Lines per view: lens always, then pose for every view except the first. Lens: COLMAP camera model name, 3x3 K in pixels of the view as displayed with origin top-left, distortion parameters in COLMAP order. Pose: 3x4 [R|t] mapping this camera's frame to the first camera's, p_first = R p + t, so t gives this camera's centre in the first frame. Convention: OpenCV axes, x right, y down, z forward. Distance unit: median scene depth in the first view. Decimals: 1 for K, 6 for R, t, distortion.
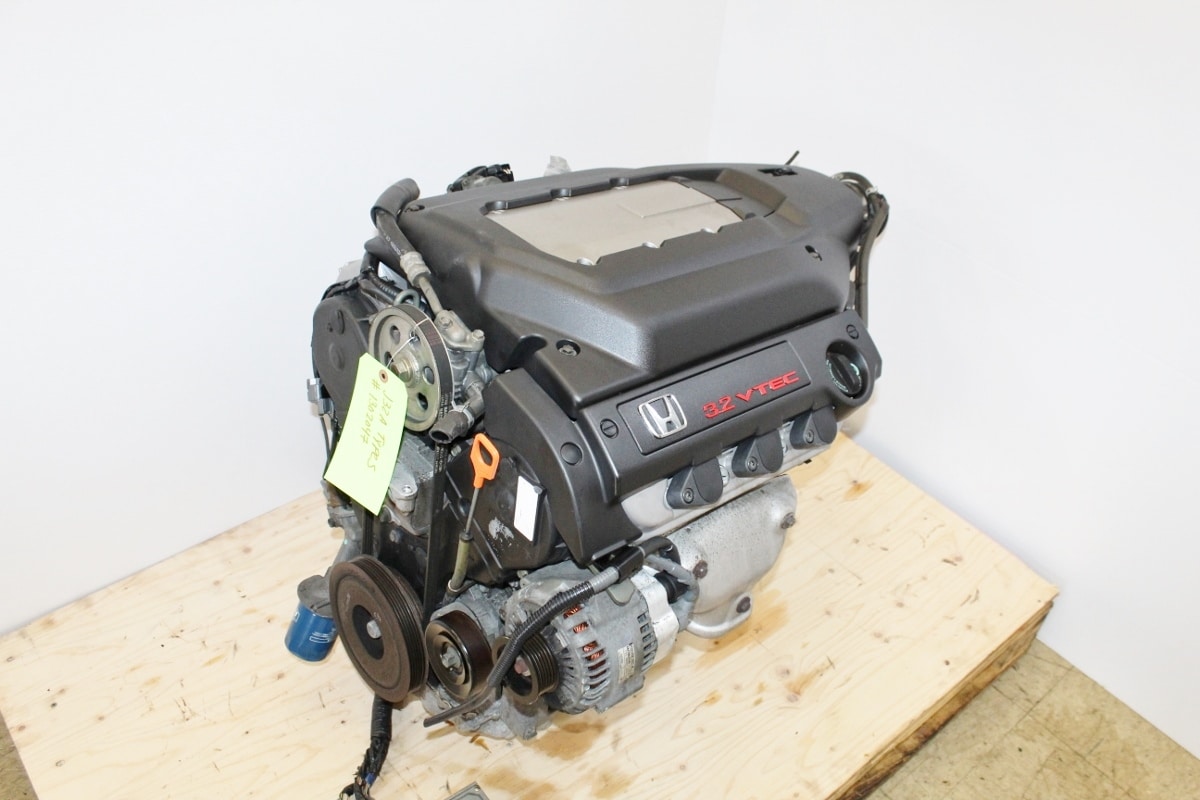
lens RADIAL K [[1035.6, 0, 587.3], [0, 1035.6, 389.5], [0, 0, 1]] dist [-0.137754, 0.105759]
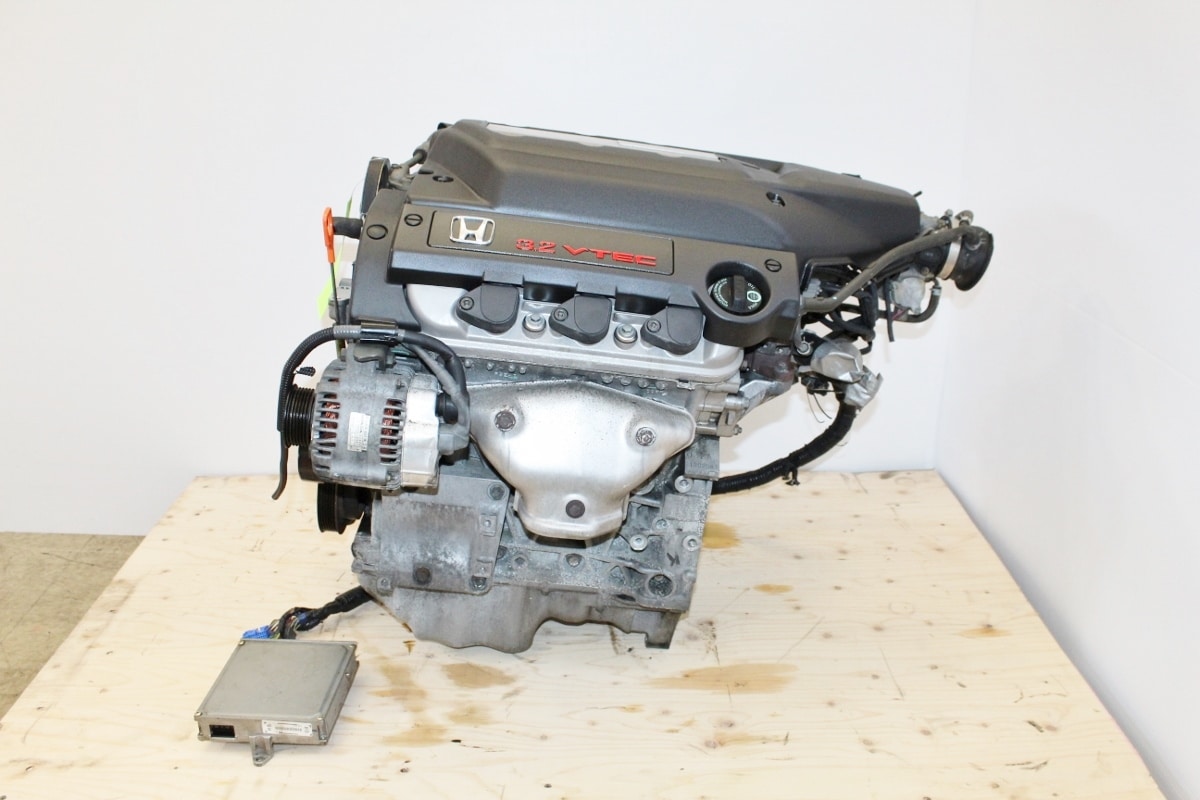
lens RADIAL K [[1015.9, 0, 598.8], [0, 1015.9, 386.4], [0, 0, 1]] dist [-0.143779, 0.110338]
pose [[0.781244, 0.164641, -0.602122, 0.586353], [-0.354136, 0.911237, -0.210321, 0.244072], [0.514049, 0.377545, 0.770204, 0.210772]]
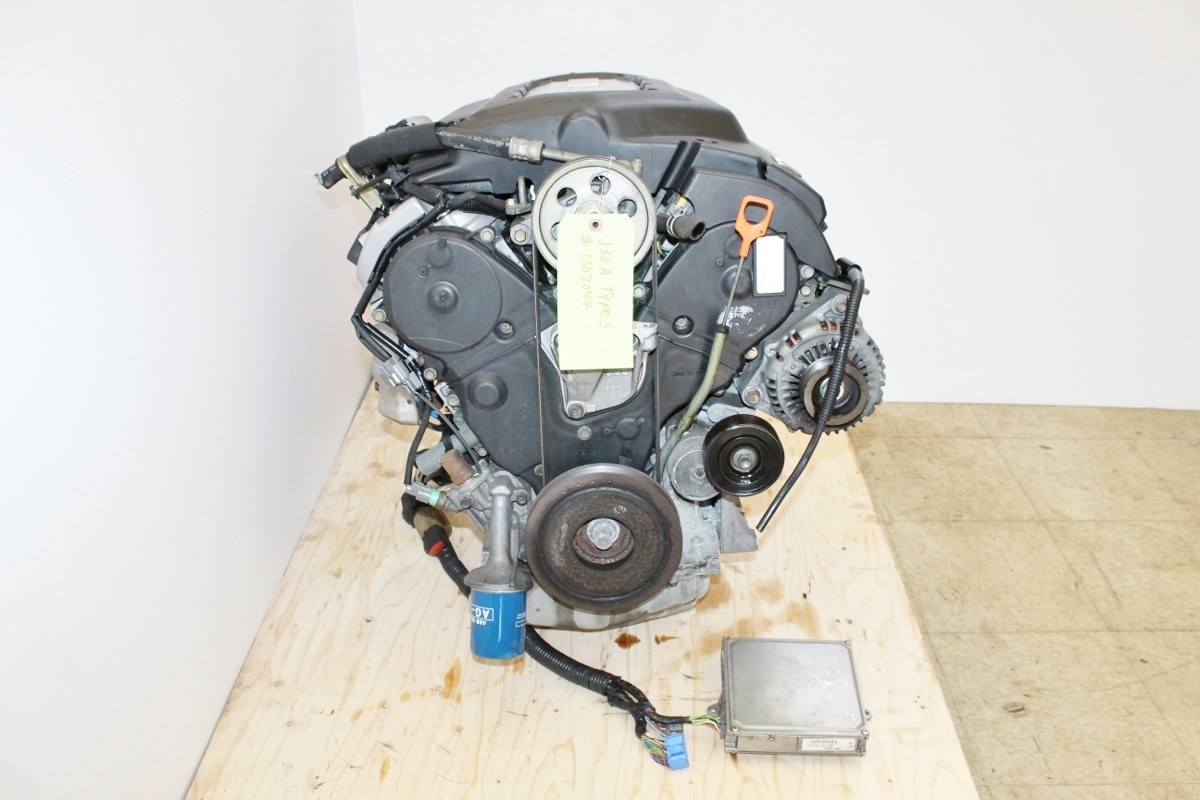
lens RADIAL K [[1015.9, 0, 598.8], [0, 1015.9, 386.4], [0, 0, 1]] dist [-0.143779, 0.110338]
pose [[0.647172, -0.411735, 0.641594, -0.651339], [0.511097, 0.858786, 0.035575, 0.063971], [-0.565640, 0.304894, 0.766219, 0.197821]]
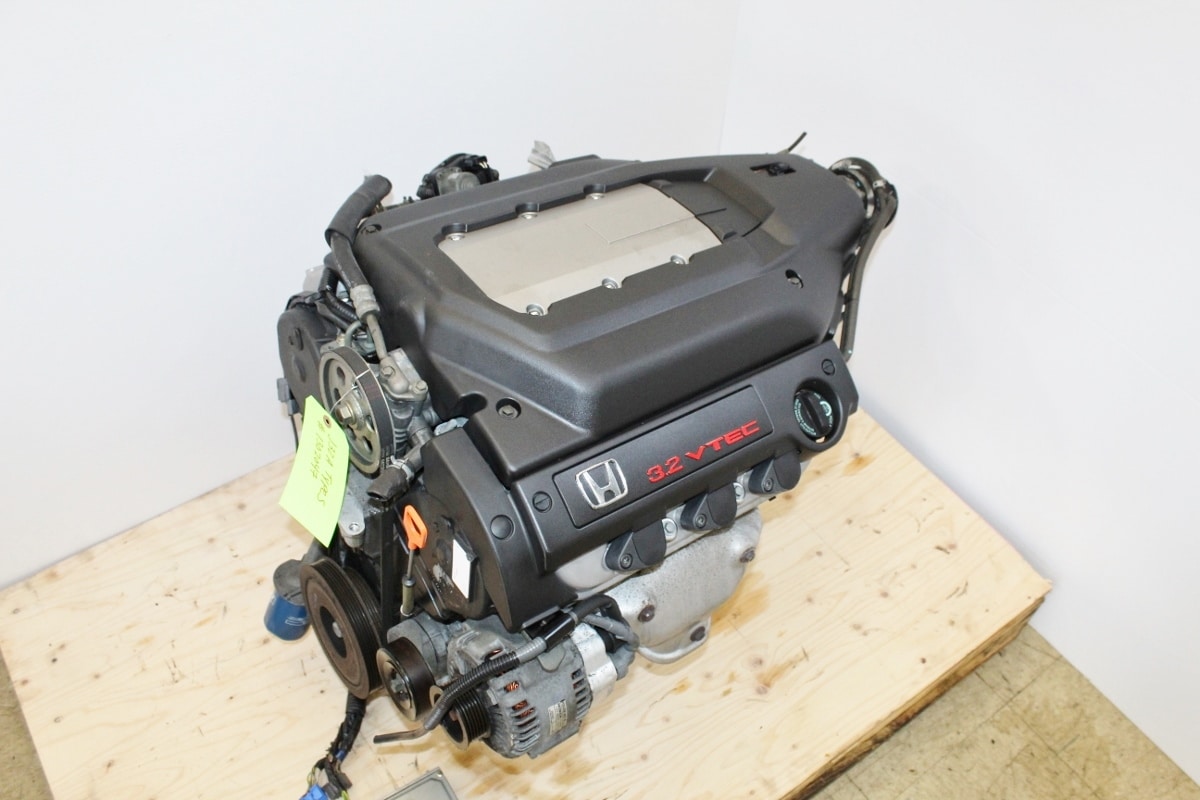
lens RADIAL K [[1035.6, 0, 587.3], [0, 1035.6, 389.5], [0, 0, 1]] dist [-0.137754, 0.105759]
pose [[0.997089, 0.044482, -0.061926, 0.079541], [-0.034236, 0.986900, 0.157660, -0.148487], [0.068128, -0.155081, 0.985550, 0.035657]]
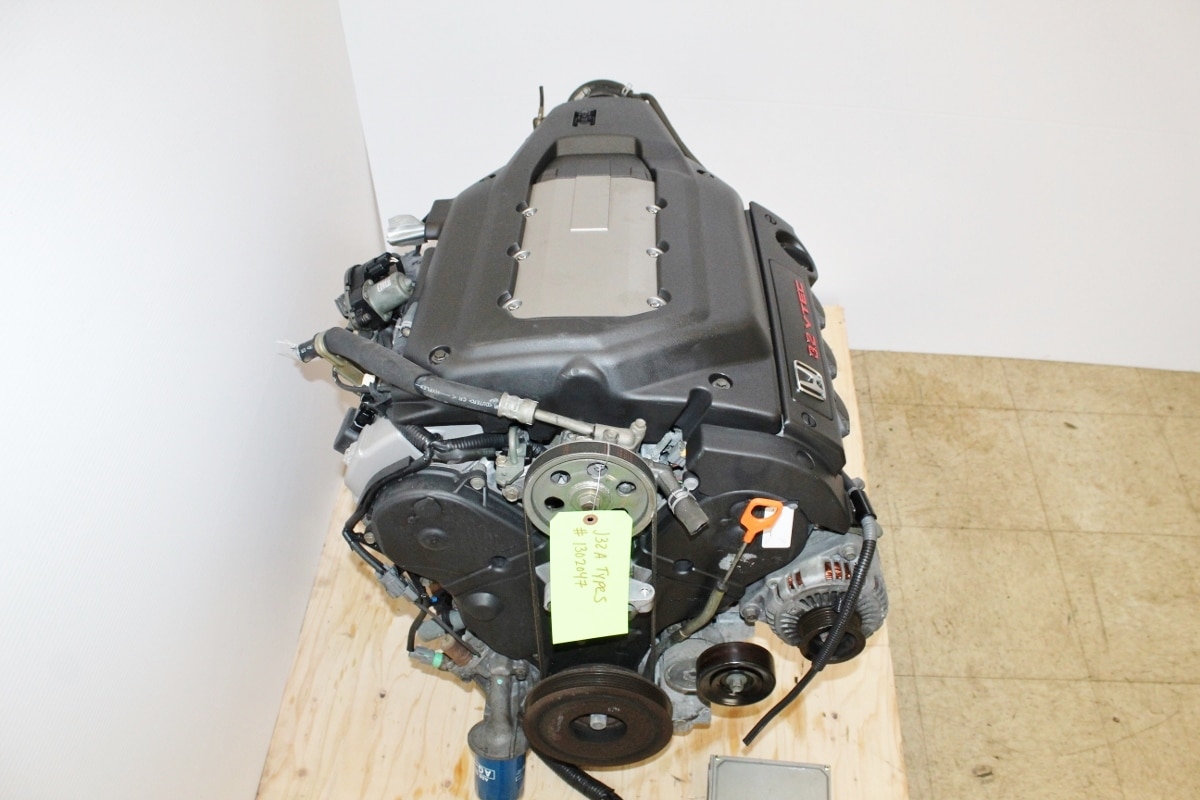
lens RADIAL K [[1015.9, 0, 598.8], [0, 1015.9, 386.4], [0, 0, 1]] dist [-0.143779, 0.110338]
pose [[0.678661, -0.584479, 0.444751, -0.387341], [0.494659, 0.811363, 0.311454, -0.289576], [-0.542893, 0.008629, 0.839758, 0.146538]]
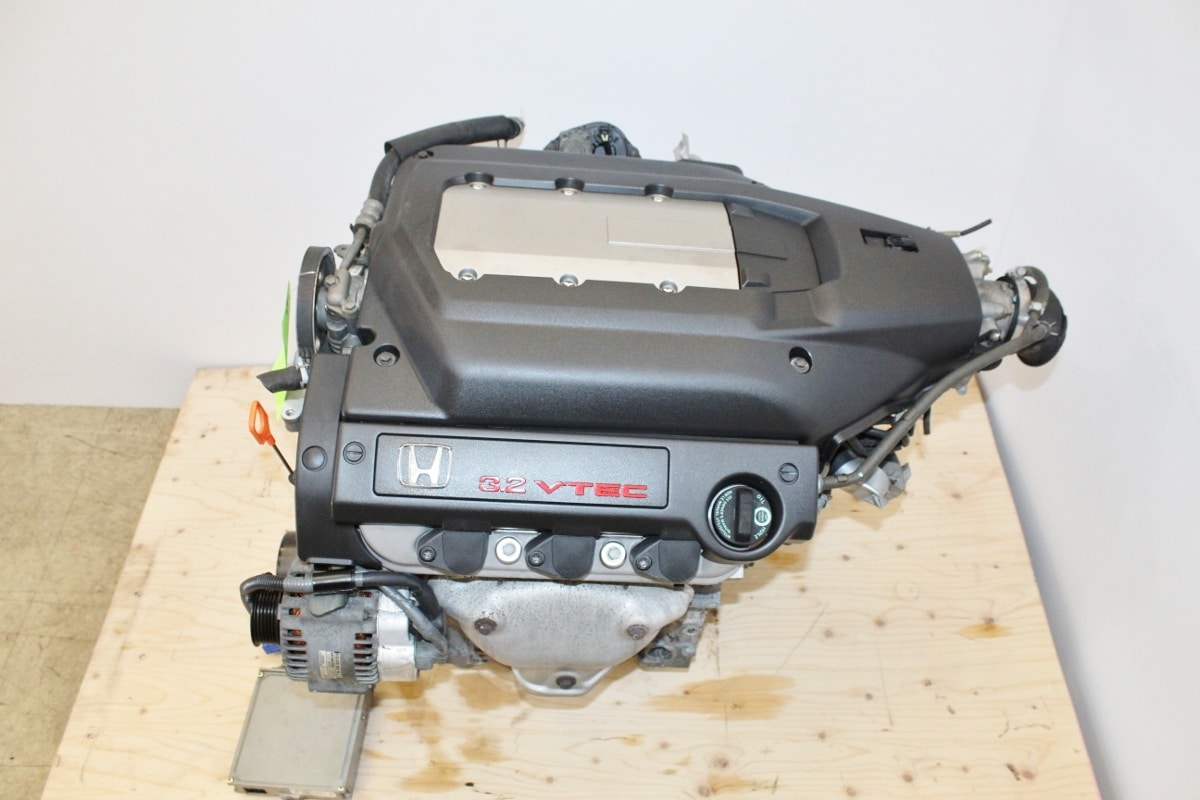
lens RADIAL K [[980.2, 0, 599.4], [0, 980.2, 379.5], [0, 0, 1]] dist [-0.159592, 0.128136]
pose [[0.763898, 0.419308, -0.490551, 0.400091], [-0.338229, 0.907518, 0.249021, -0.213425], [0.549601, -0.024308, 0.835074, 0.252790]]
